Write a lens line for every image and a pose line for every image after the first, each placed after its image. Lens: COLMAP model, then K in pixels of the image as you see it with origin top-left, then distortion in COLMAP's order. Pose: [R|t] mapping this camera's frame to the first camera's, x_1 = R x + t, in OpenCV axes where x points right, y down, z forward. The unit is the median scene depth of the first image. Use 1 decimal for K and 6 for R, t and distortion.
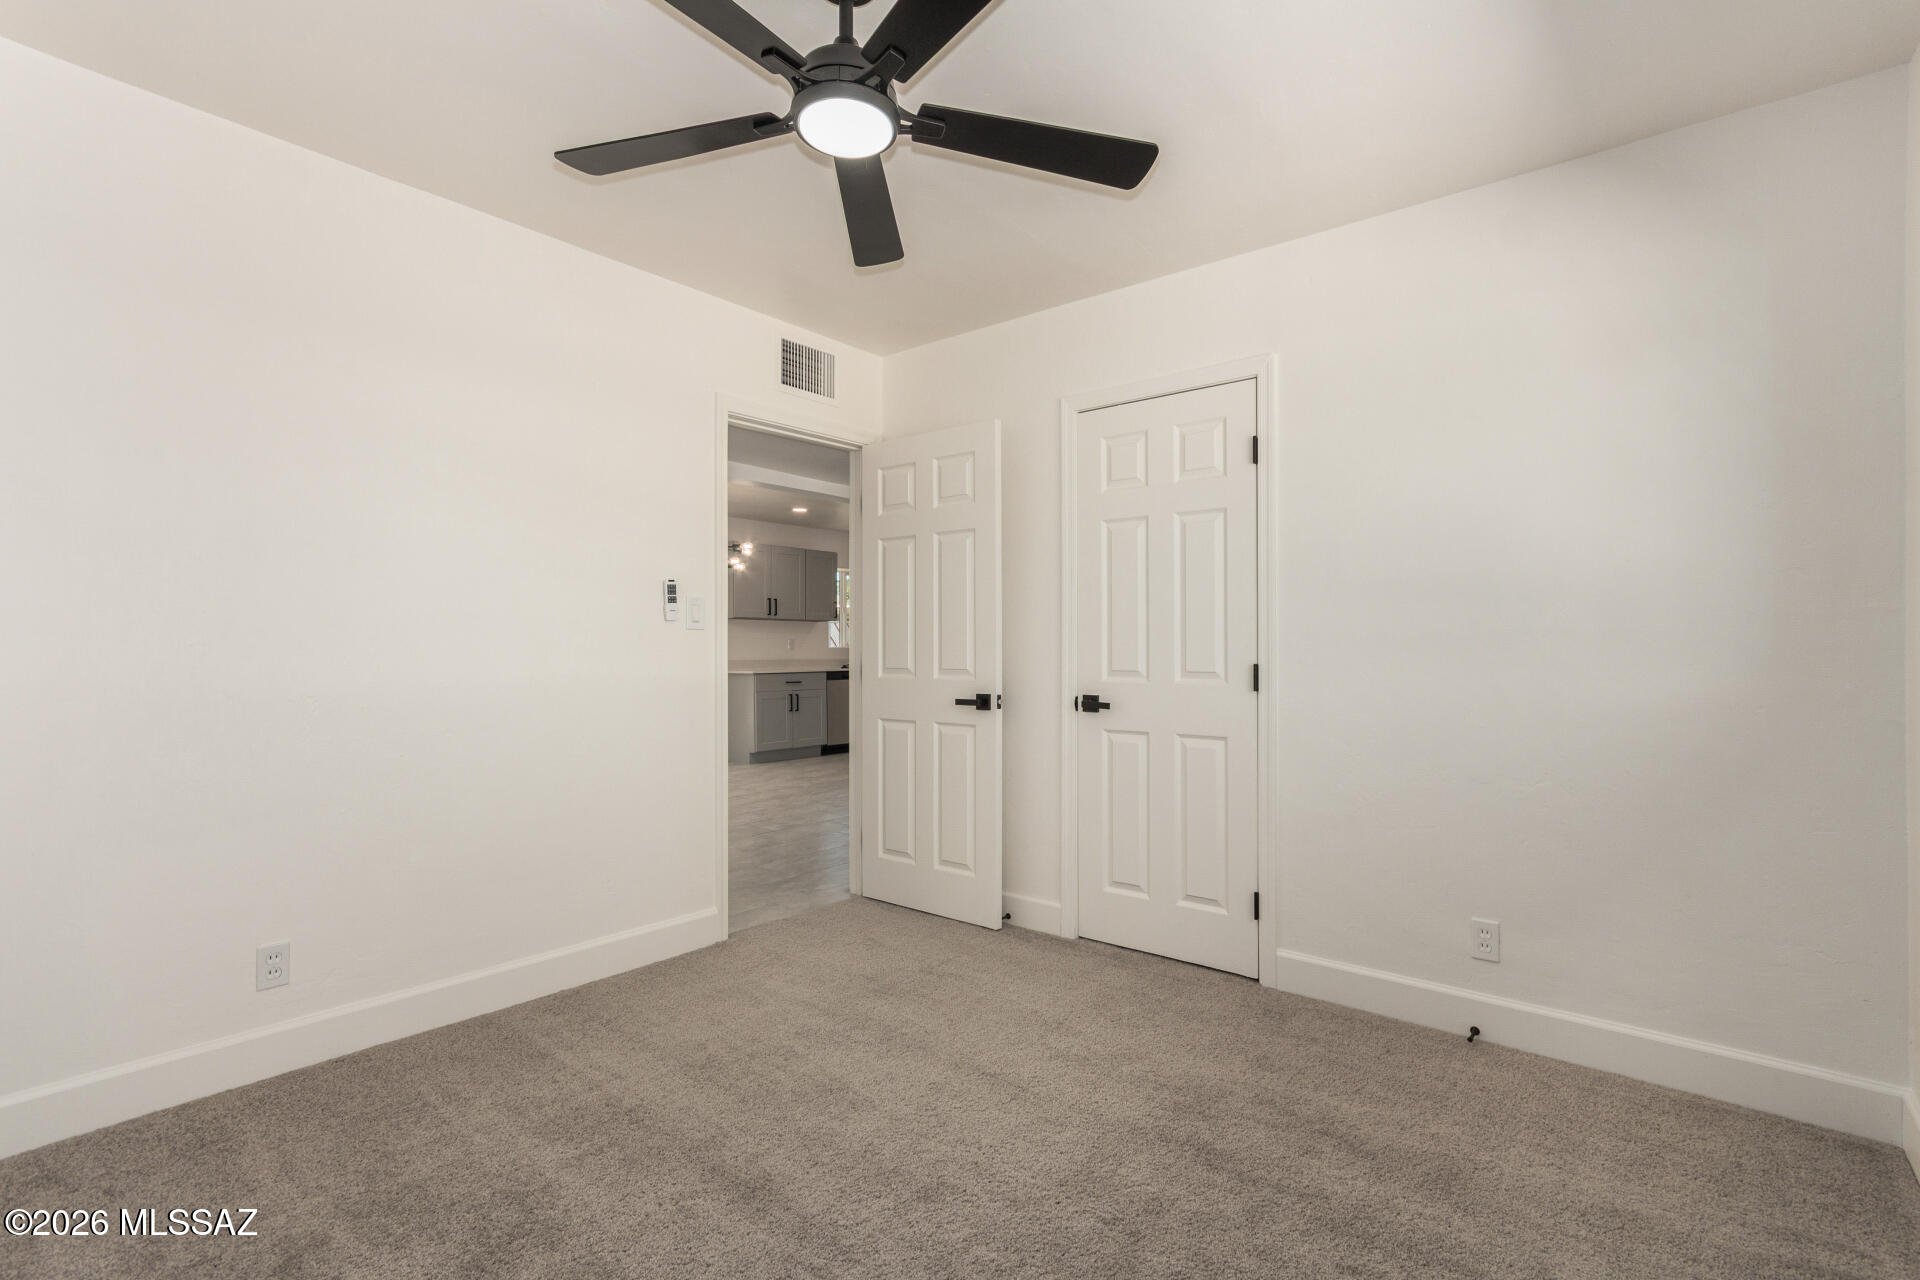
lens RADIAL K [[887.6, 0, 961.3], [0, 887.6, 648.9], [0, 0, 1]] dist [0.003276, 0.000971]
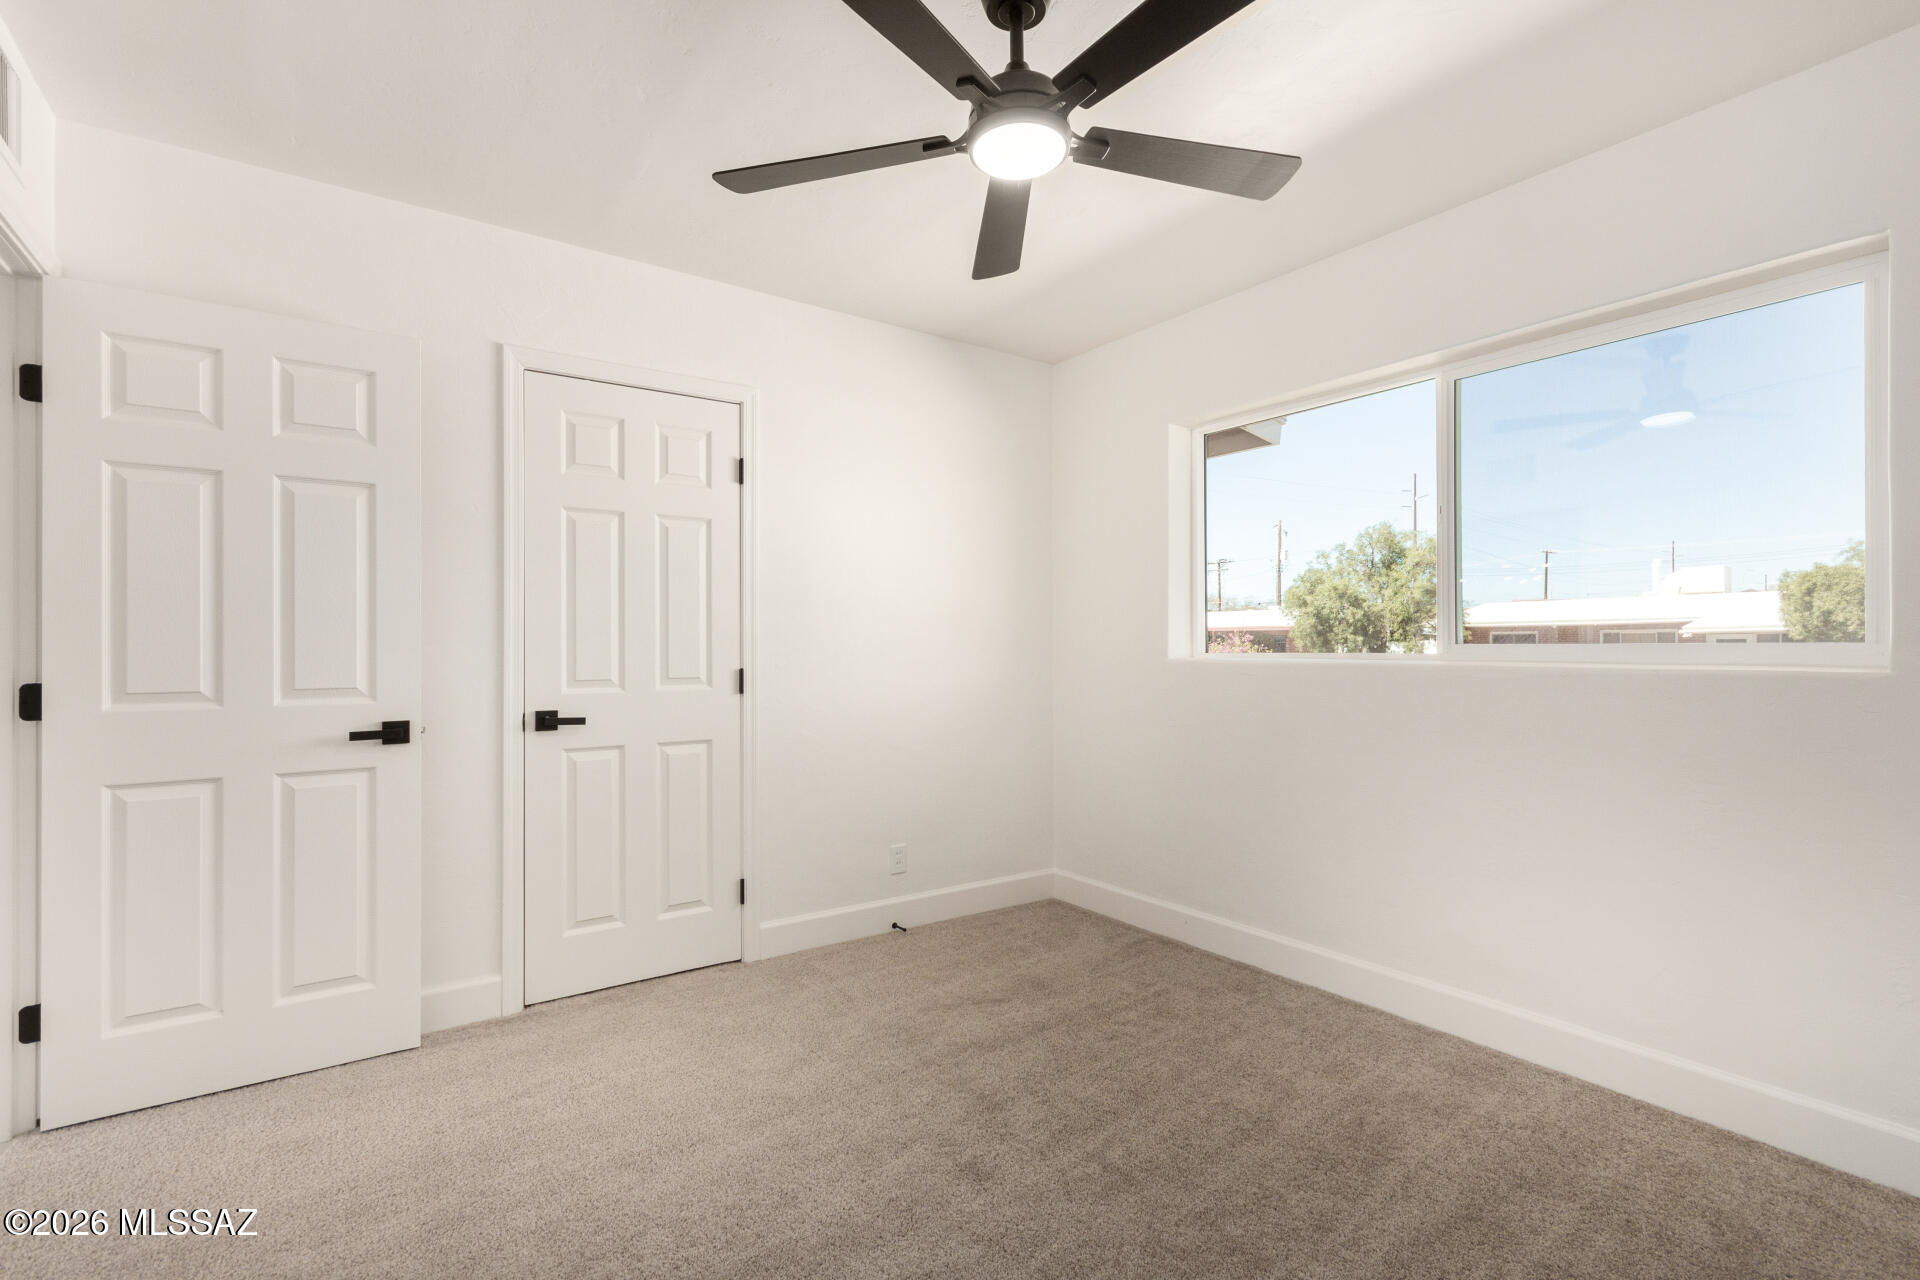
lens RADIAL K [[887.6, 0, 961.3], [0, 887.6, 648.9], [0, 0, 1]] dist [0.003276, 0.000971]
pose [[0.264583, 0.000258, 0.964363, -0.570146], [0.006572, 0.999976, -0.002070, -0.002461], [-0.964341, 0.006885, 0.264575, 0.401229]]
